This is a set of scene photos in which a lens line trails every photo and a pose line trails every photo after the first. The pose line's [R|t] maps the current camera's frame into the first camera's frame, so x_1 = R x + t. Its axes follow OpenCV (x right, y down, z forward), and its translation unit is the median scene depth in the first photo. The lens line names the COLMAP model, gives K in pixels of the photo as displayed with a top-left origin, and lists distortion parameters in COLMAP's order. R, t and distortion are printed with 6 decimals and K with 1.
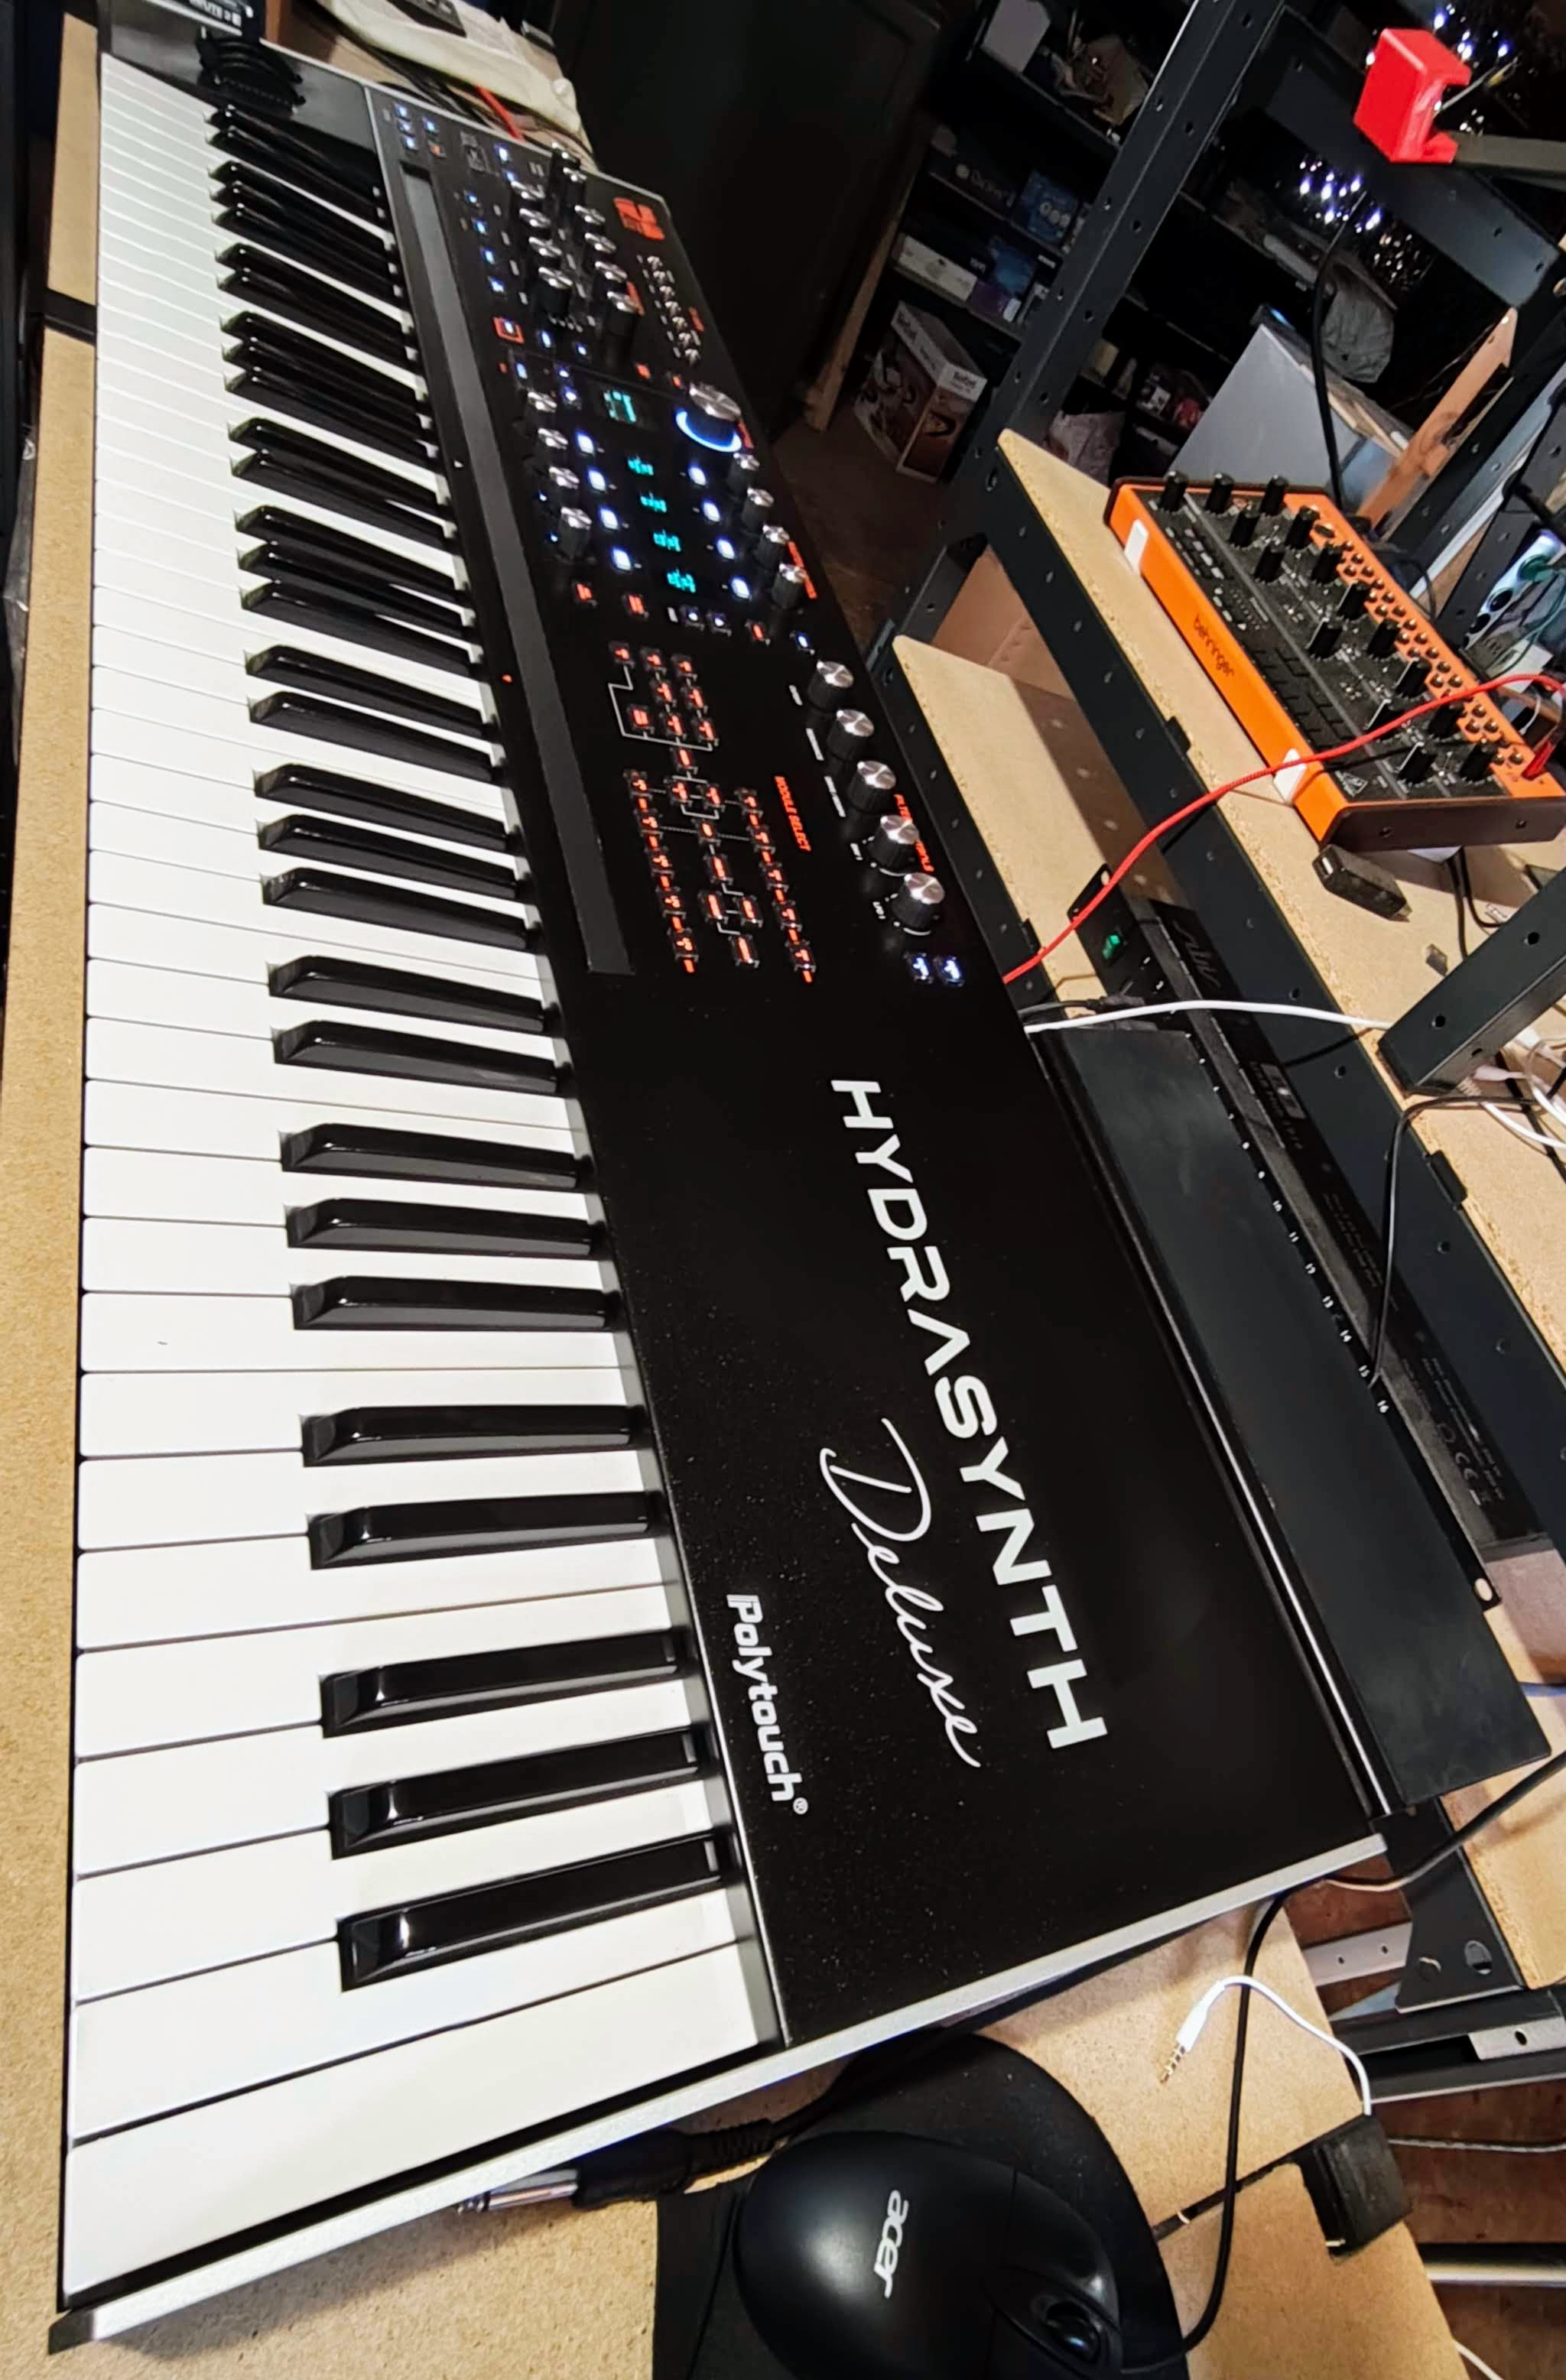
lens RADIAL K [[1238.4, 0, 890.6], [0, 1238.4, 1193.3], [0, 0, 1]] dist [0.000786, -0.001495]
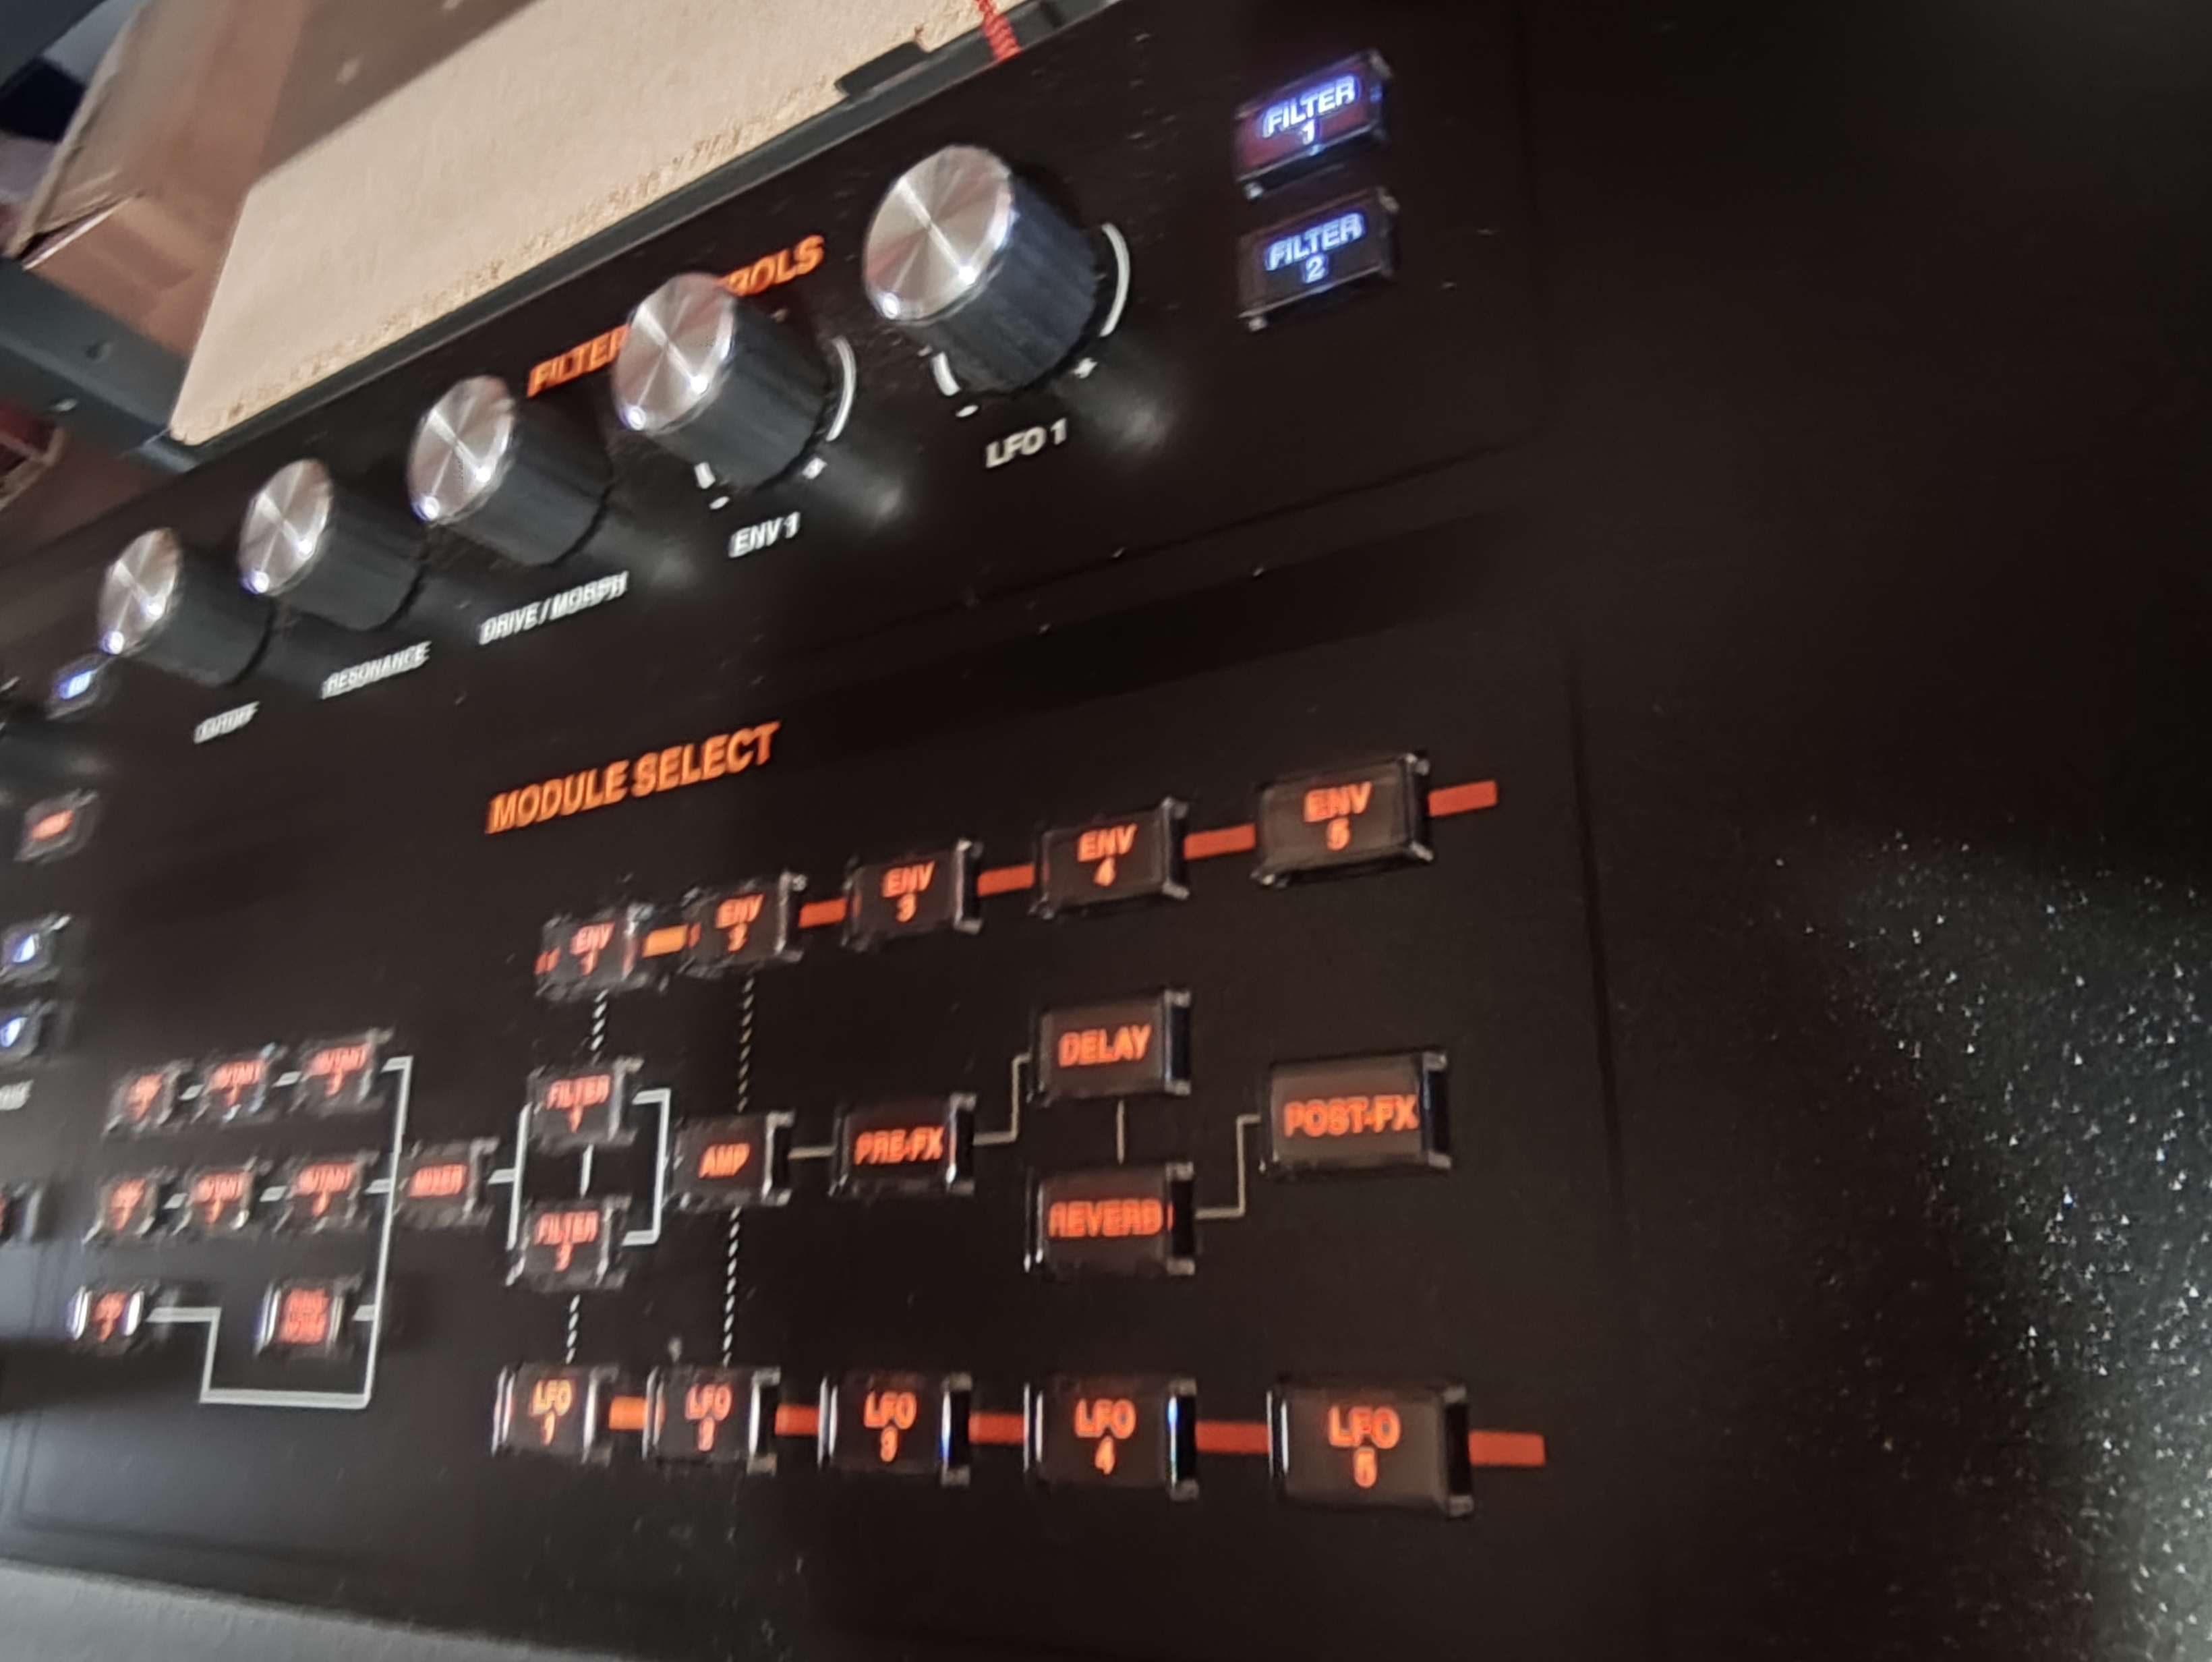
lens RADIAL K [[1617.0, 0, 1109.7], [0, 1617.0, 861.0], [0, 0, 1]] dist [-0.002824, -0.001987]
pose [[0.023164, -0.975366, -0.219373, -0.018171], [0.999419, 0.017103, 0.029486, -0.209676], [-0.025008, -0.219928, 0.975195, 0.644751]]
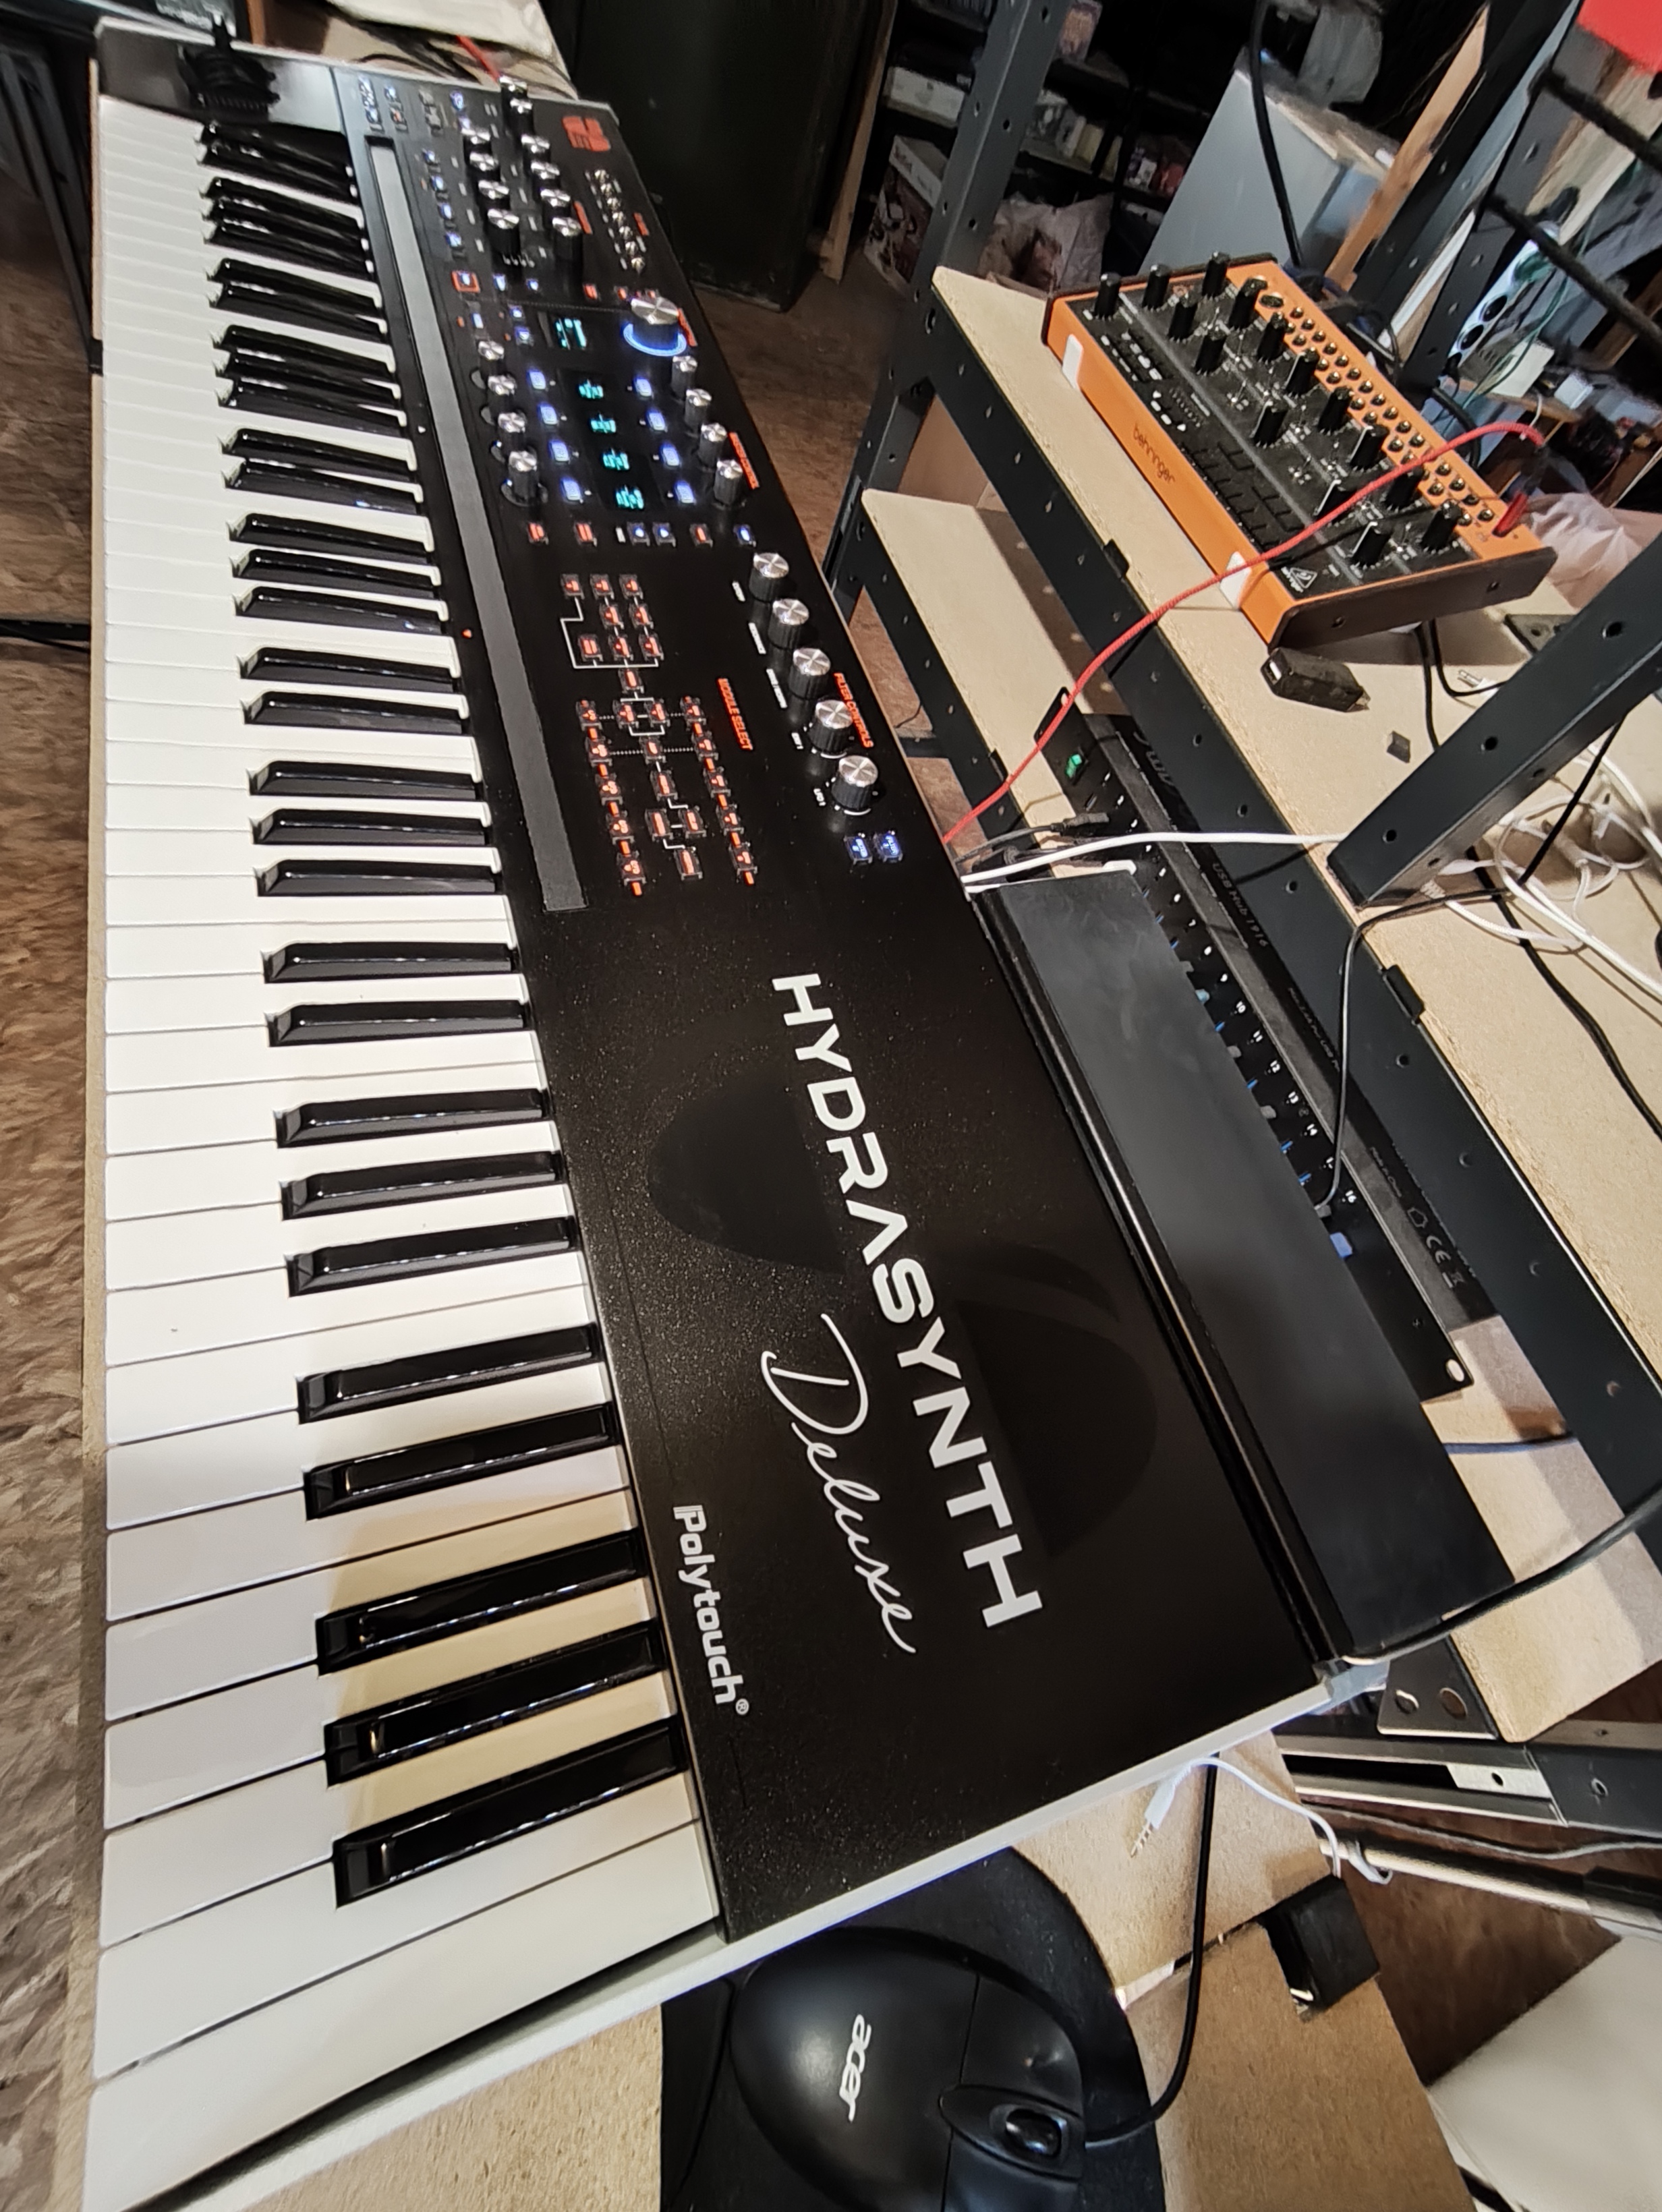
lens RADIAL K [[968.3, 0, 790.1], [0, 968.3, 1078.3], [0, 0, 1]] dist [0.000579, 0.000440]
pose [[0.978553, -0.084413, -0.187904, 0.098480], [0.109351, 0.985913, 0.126560, -0.091701], [0.174573, -0.144393, 0.973999, 0.130577]]
